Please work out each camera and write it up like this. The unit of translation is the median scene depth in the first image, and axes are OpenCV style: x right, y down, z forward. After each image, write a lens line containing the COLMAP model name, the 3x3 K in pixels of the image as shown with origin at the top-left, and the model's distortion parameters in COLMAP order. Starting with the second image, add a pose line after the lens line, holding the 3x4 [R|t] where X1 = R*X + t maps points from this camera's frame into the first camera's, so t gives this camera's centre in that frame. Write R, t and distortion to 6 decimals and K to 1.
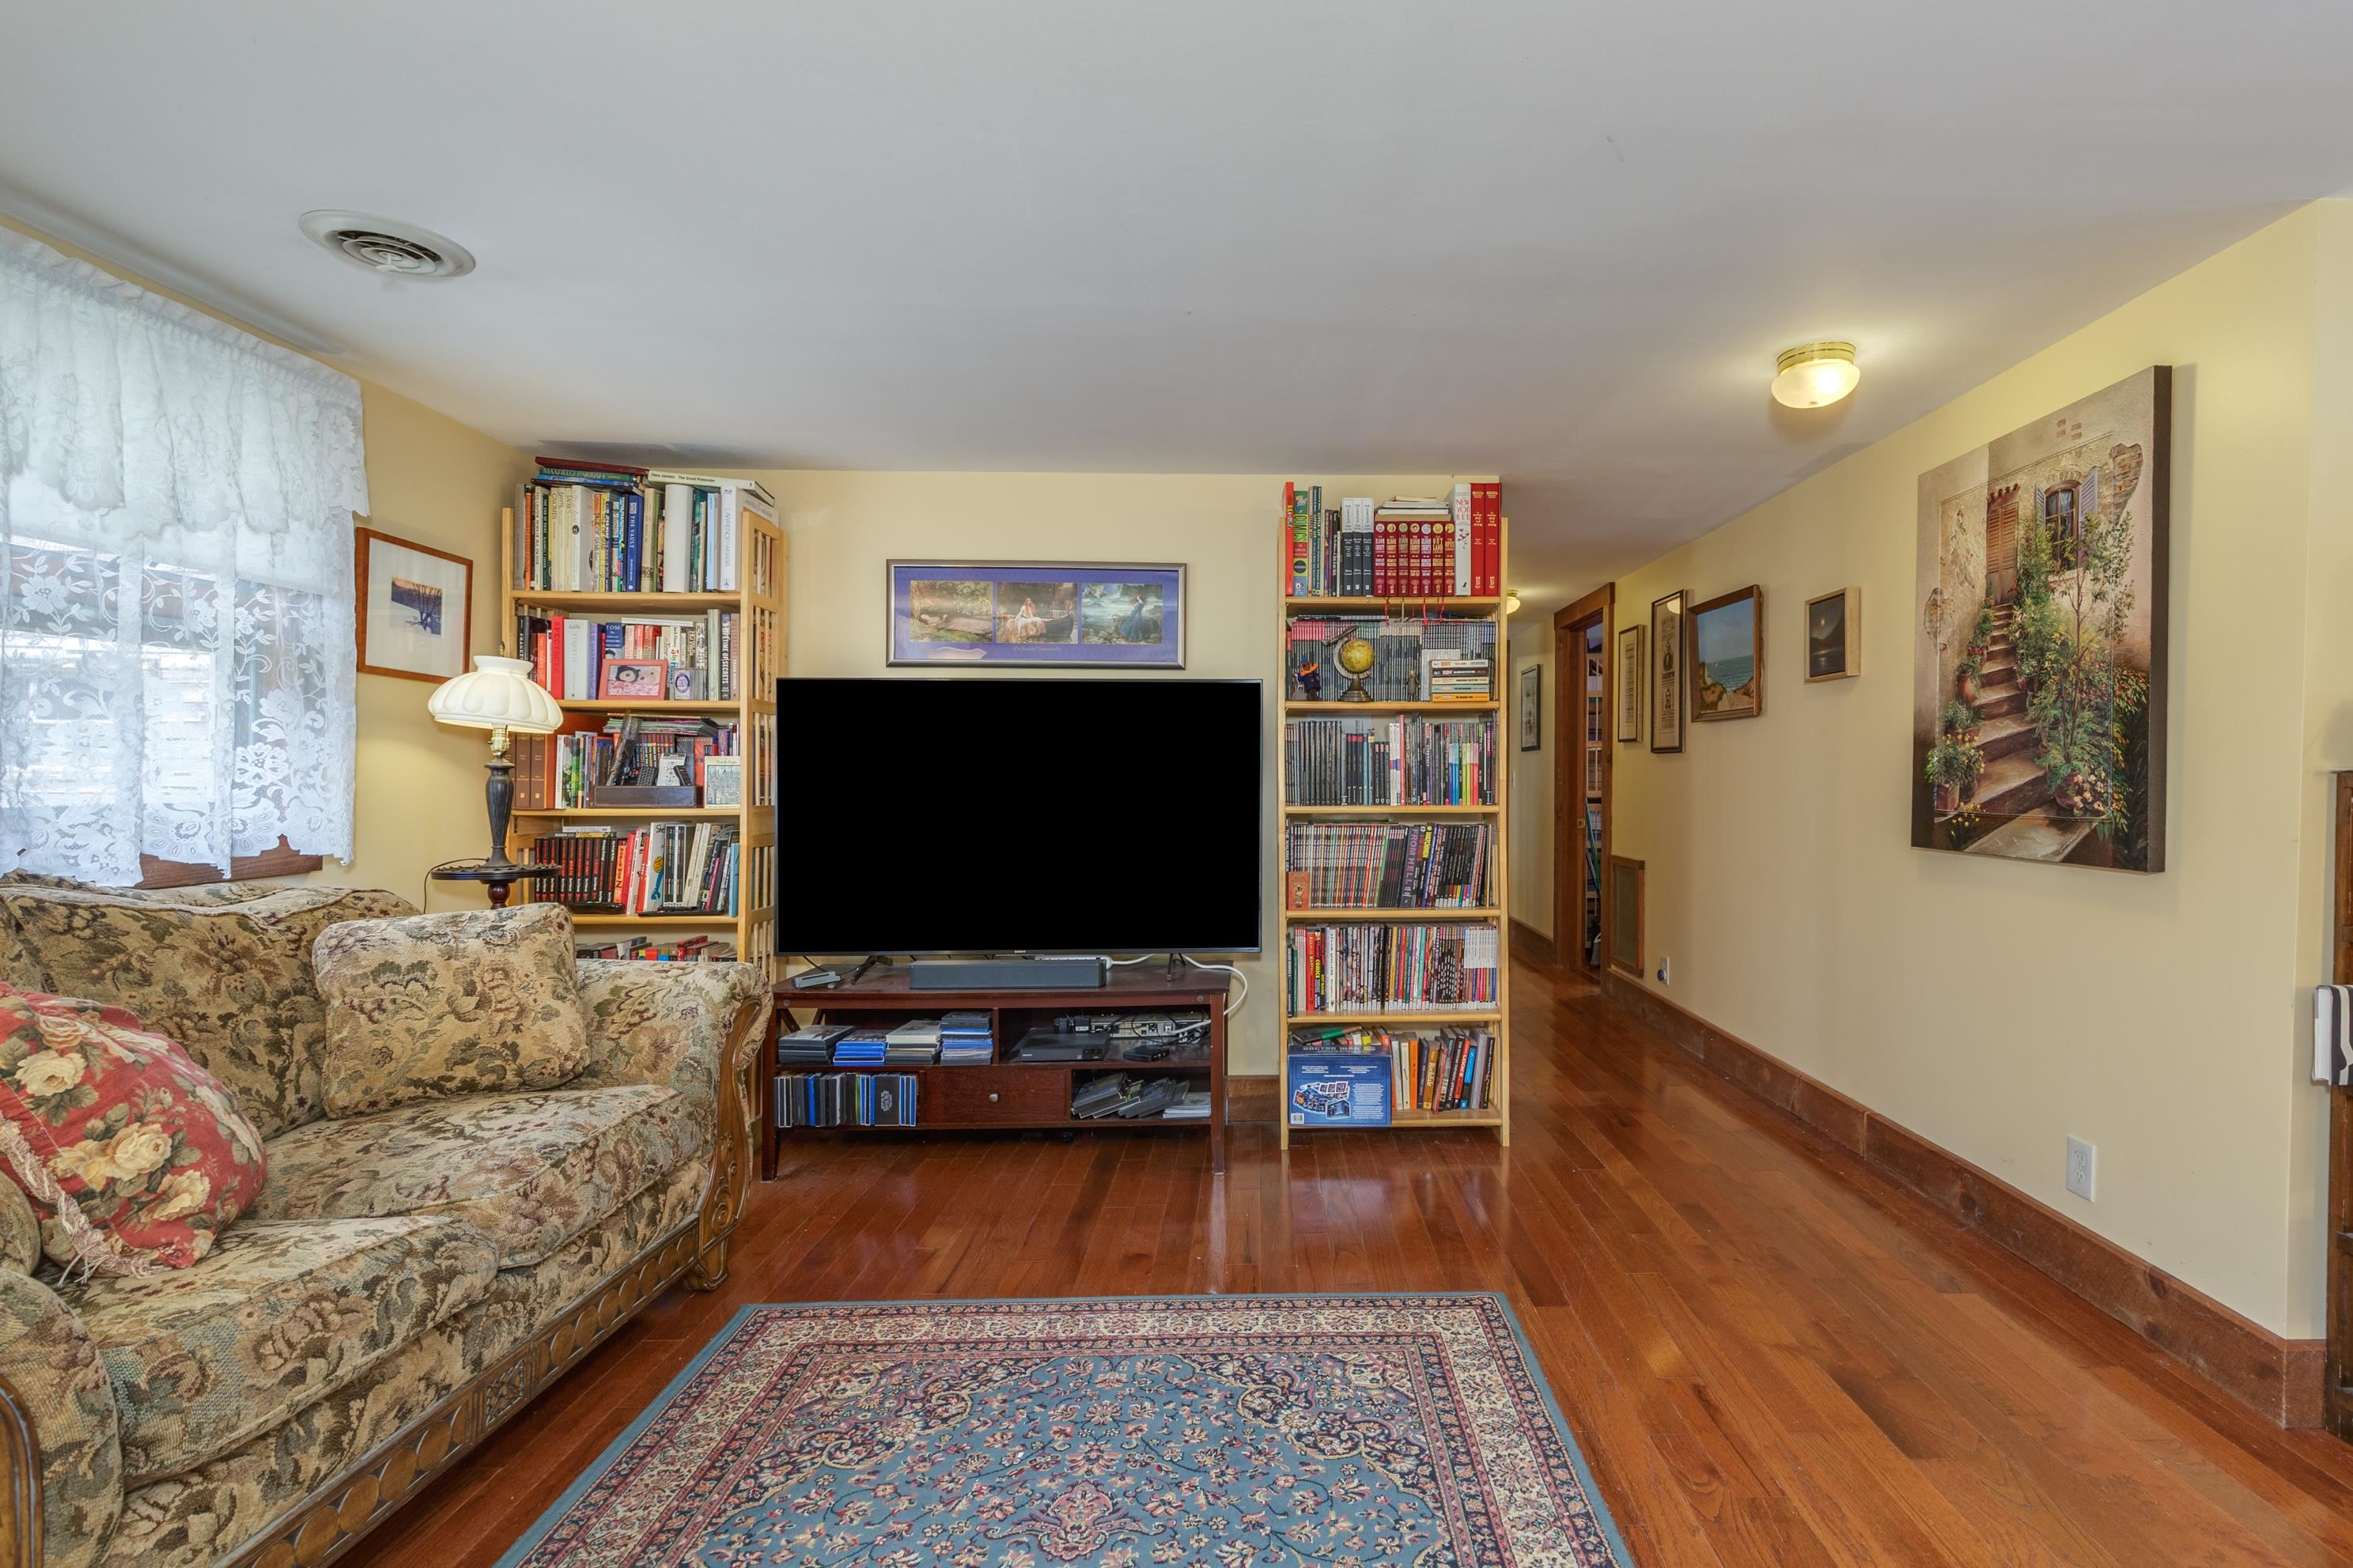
lens RADIAL K [[1107.1, 0, 1304.1], [0, 1107.1, 791.4], [0, 0, 1]] dist [0.001530, -0.000255]
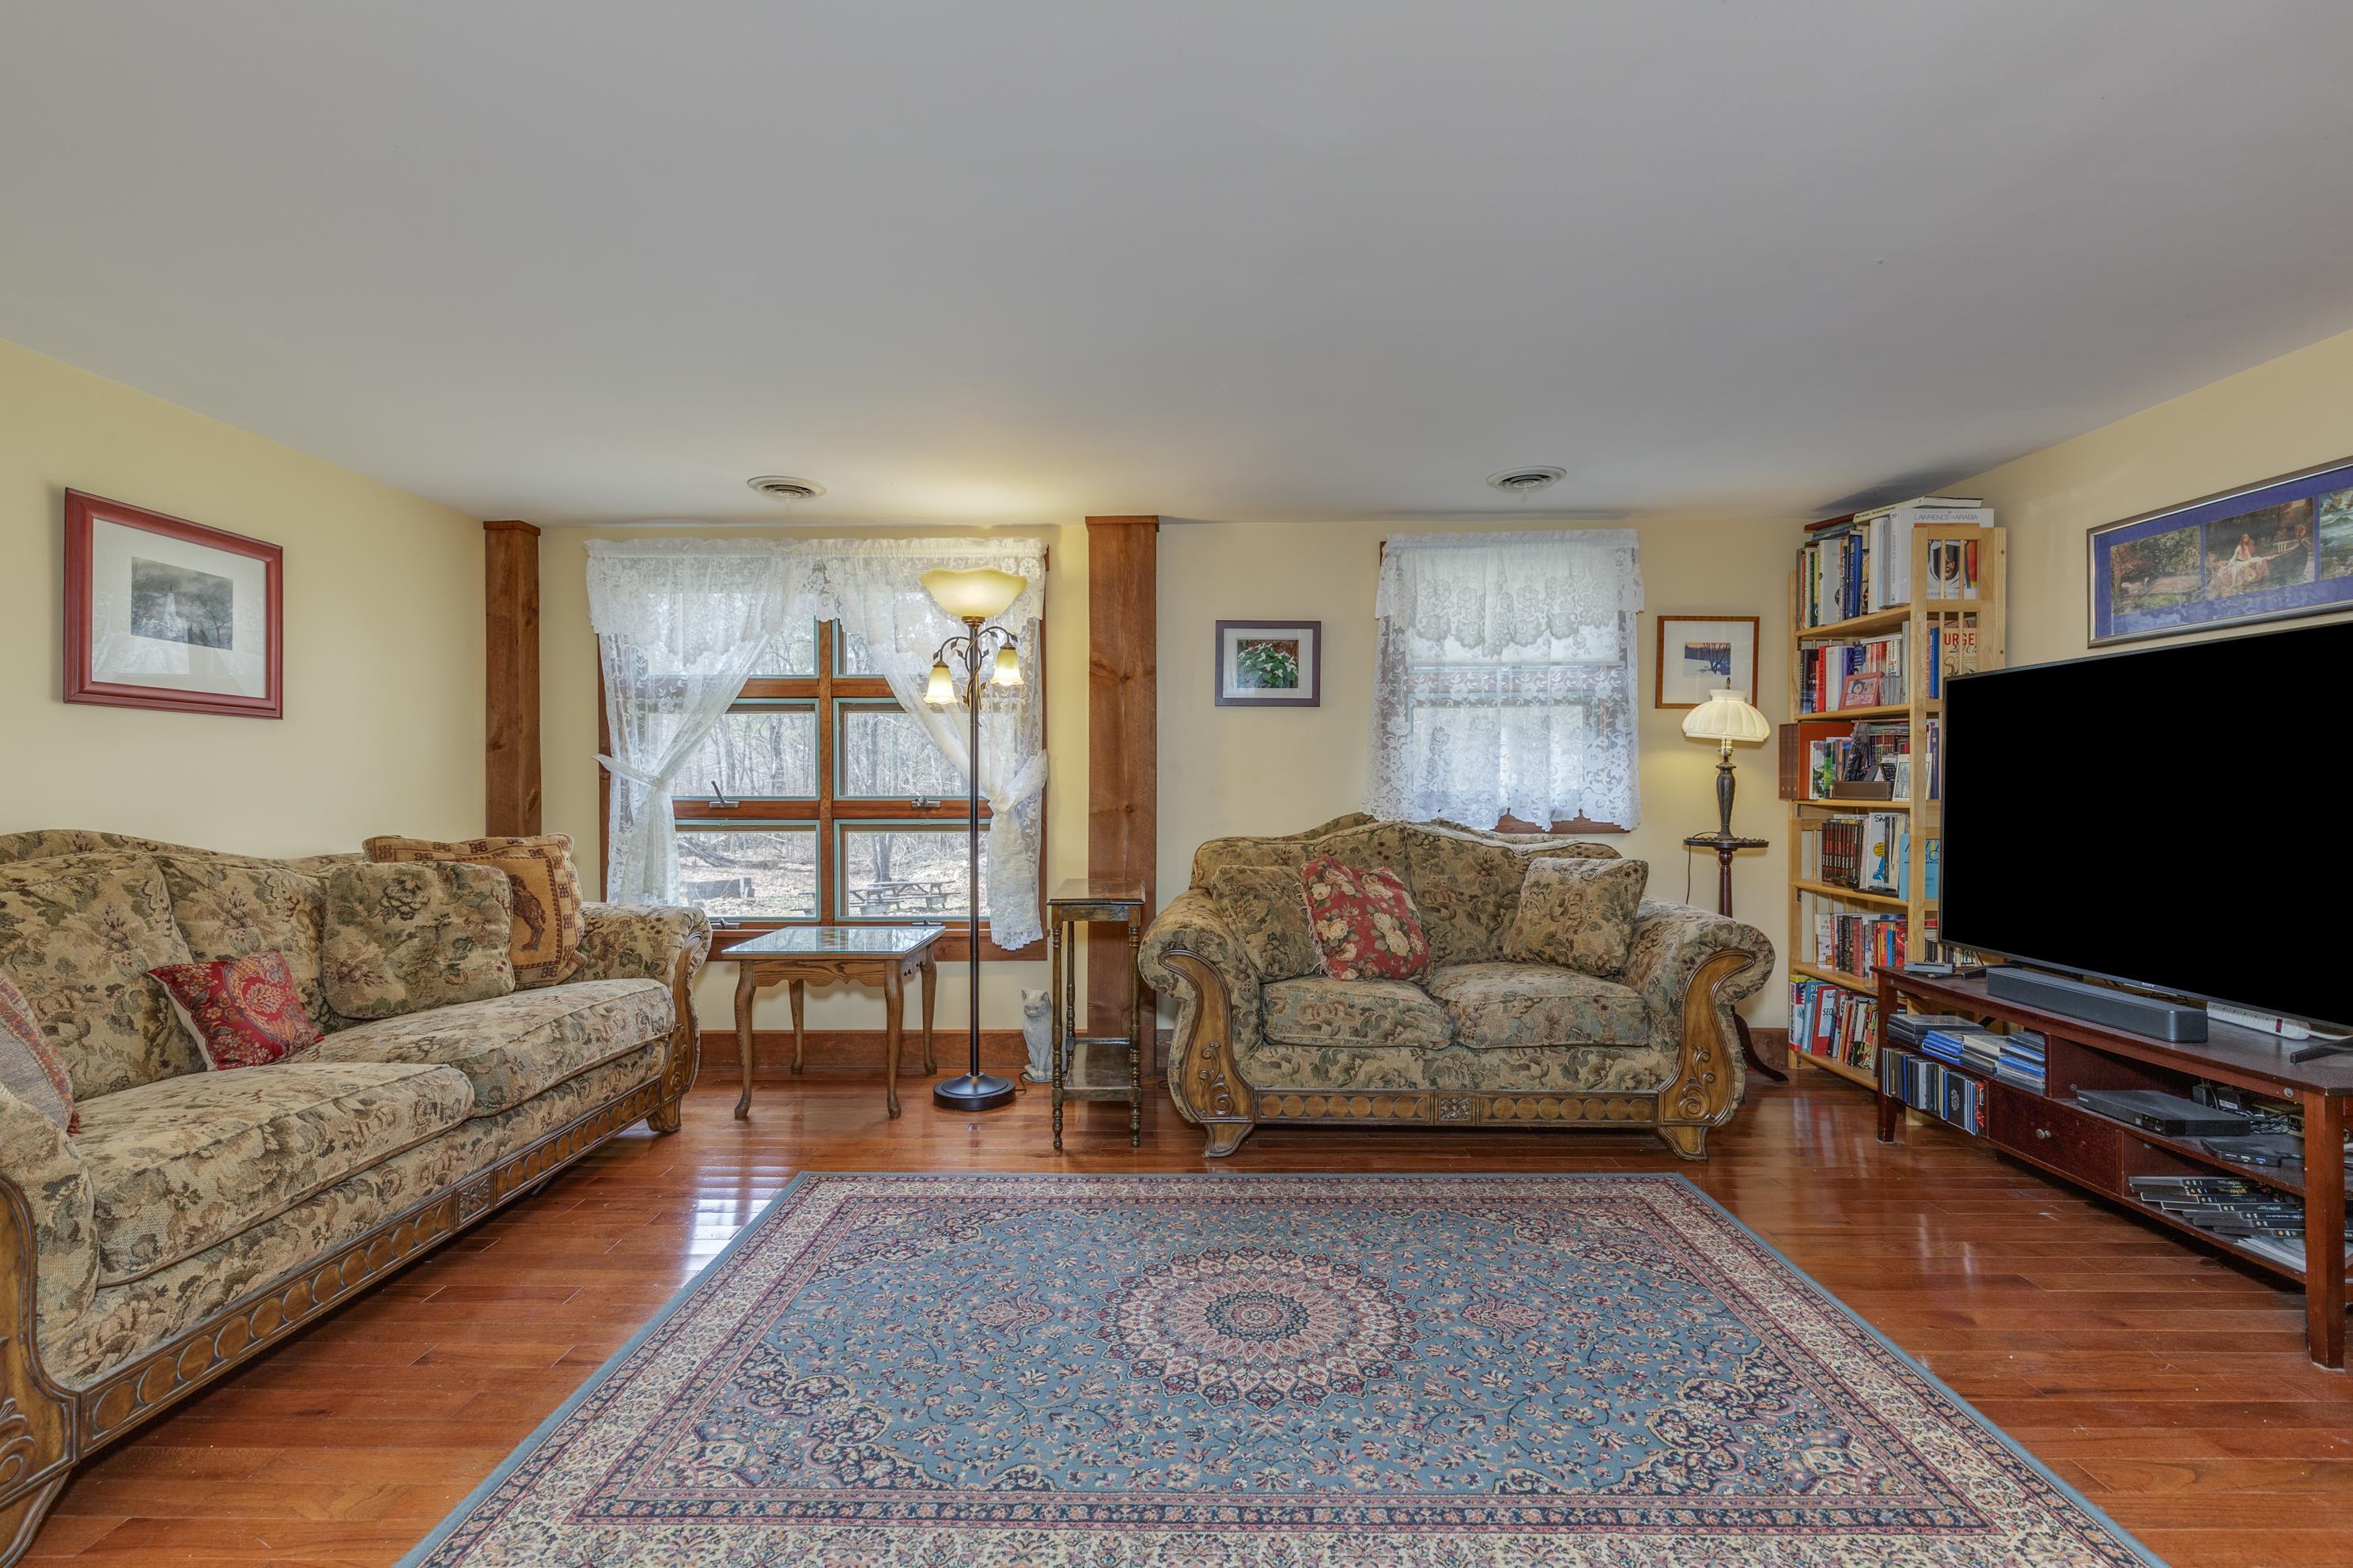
lens RADIAL K [[1069.7, 0, 1177.3], [0, 1069.7, 779.4], [0, 0, 1]] dist [0.007387, -0.001257]
pose [[-0.049212, -0.003300, -0.998783, 0.705209], [-0.007296, 0.999969, -0.002945, 0.002061], [0.998762, 0.007142, -0.049235, 0.407407]]
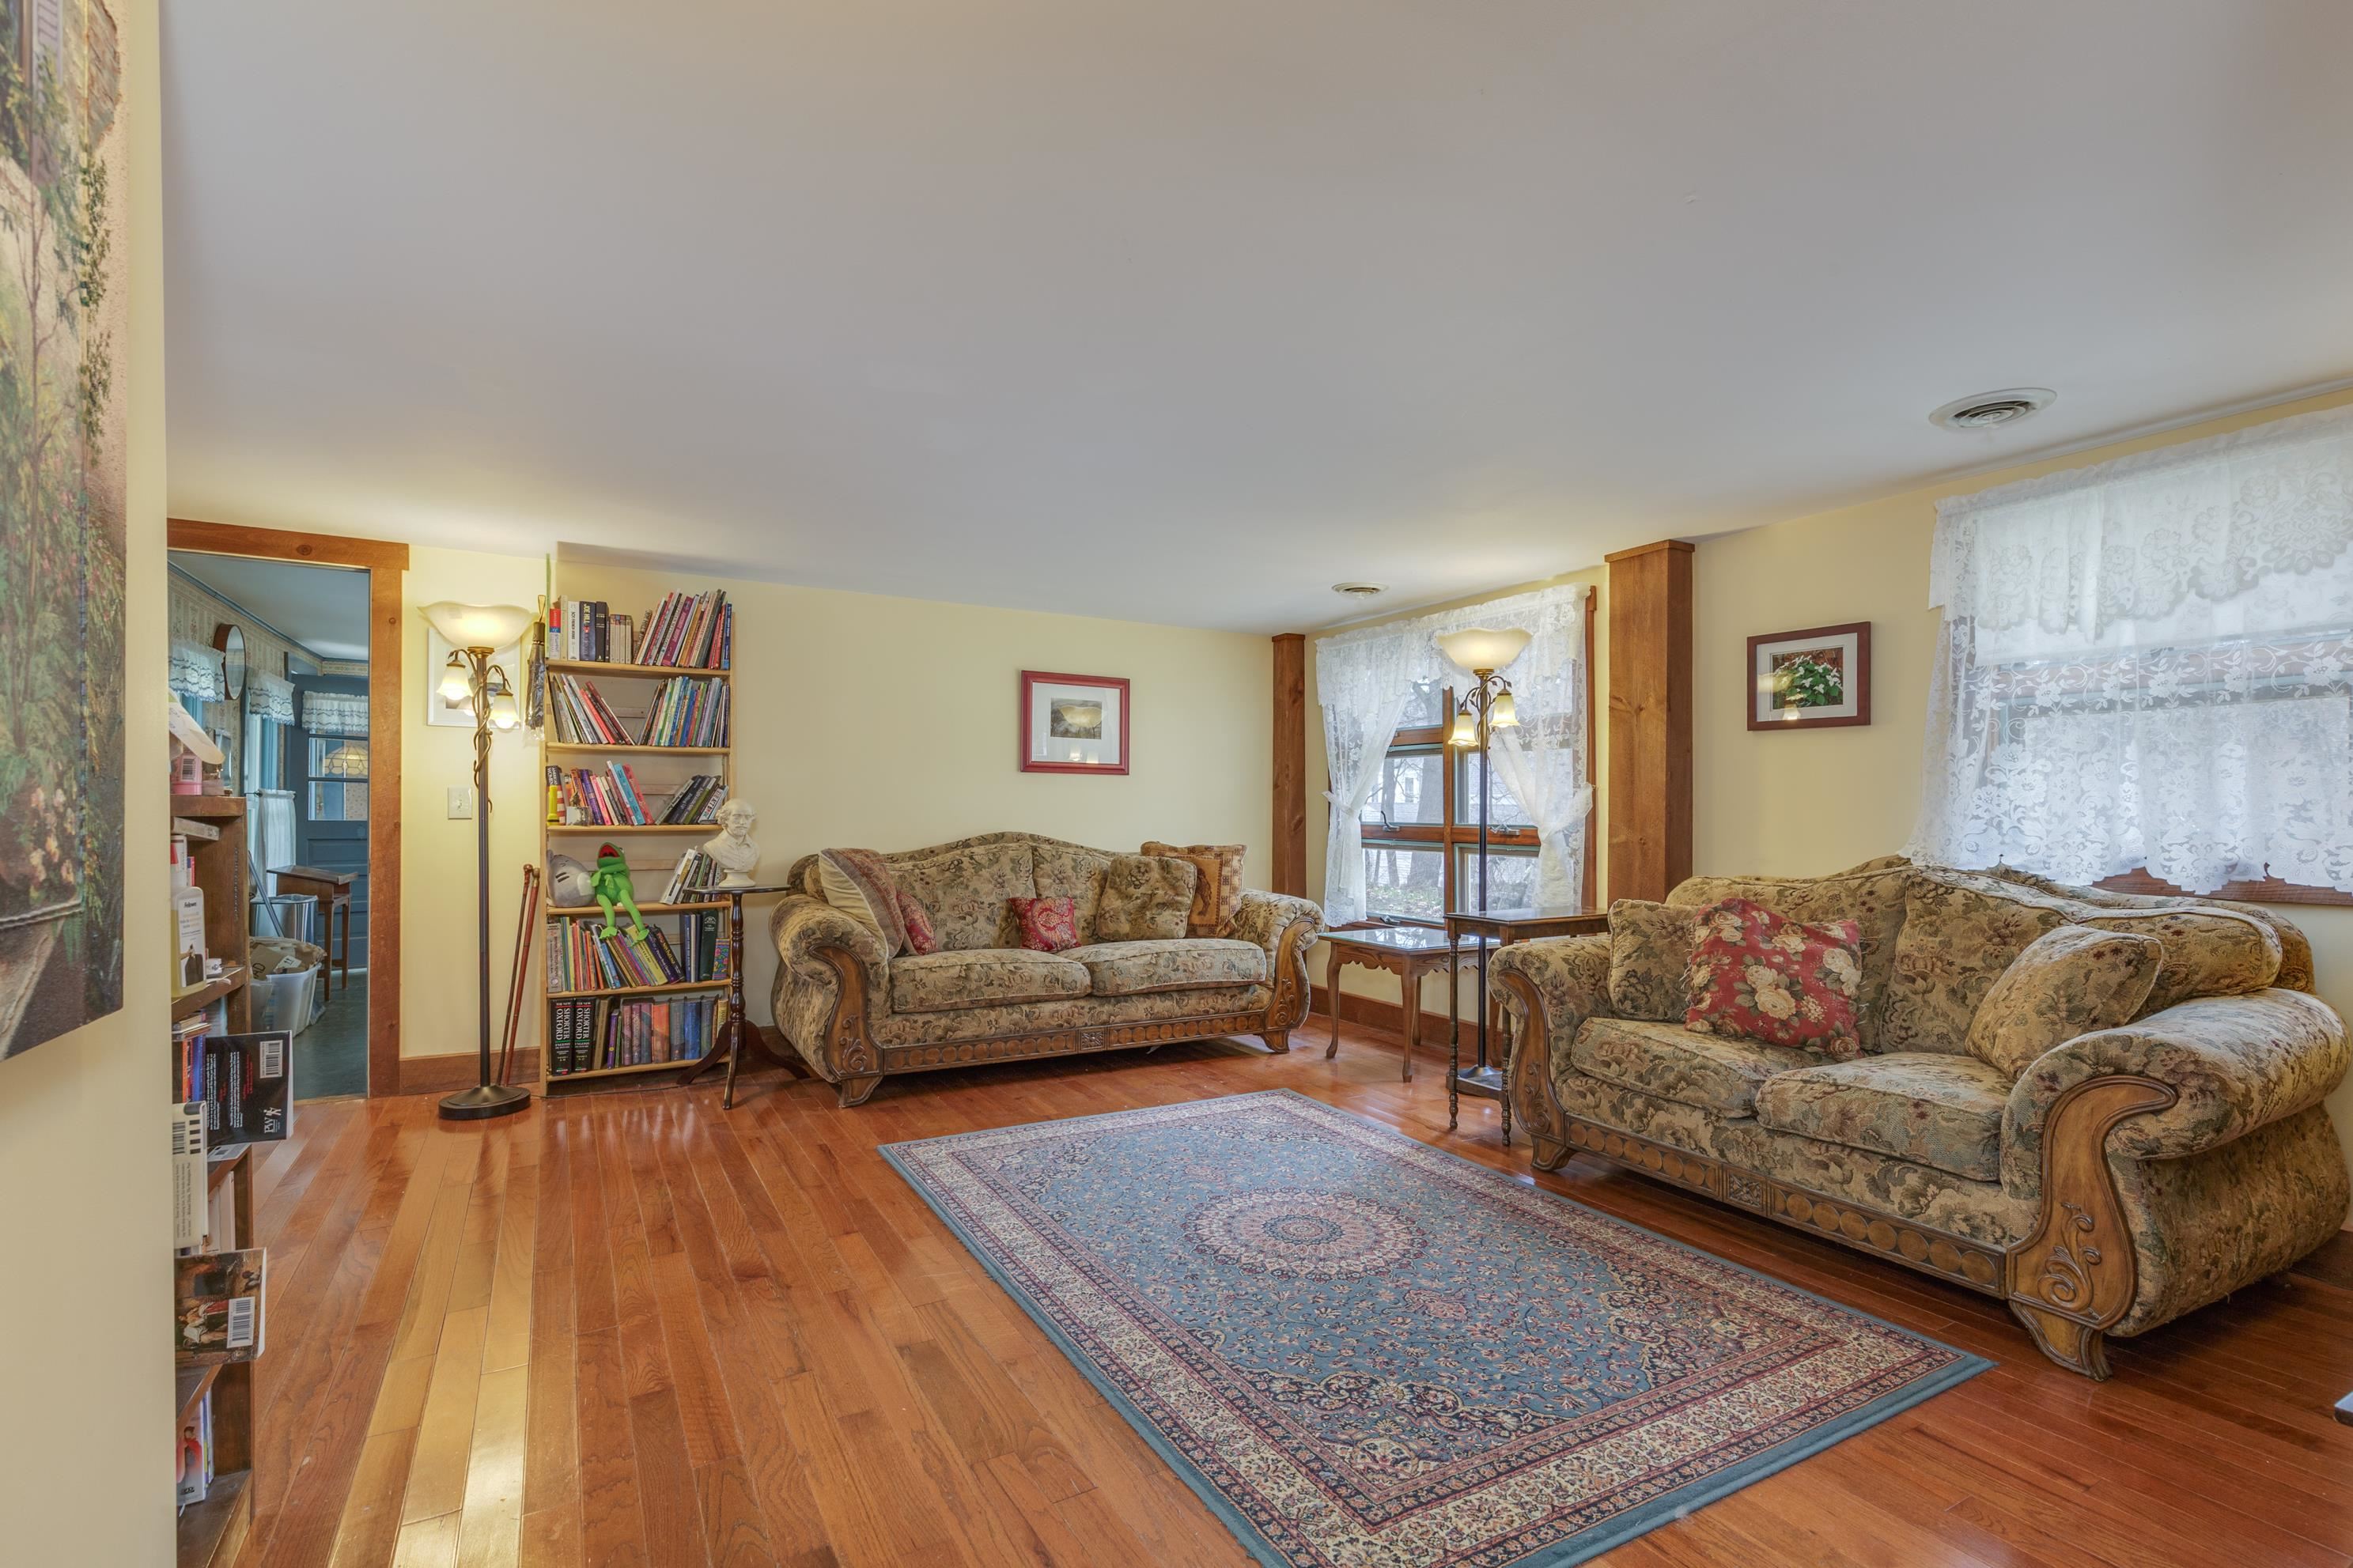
lens RADIAL K [[1095.1, 0, 1178.9], [0, 1095.1, 815.5], [0, 0, 1]] dist [0.002845, -0.000173]
pose [[-0.887869, -0.001244, -0.460095, 0.486319], [-0.009144, 0.999847, 0.014943, -0.013285], [0.460006, 0.017474, -0.887744, 1.325420]]
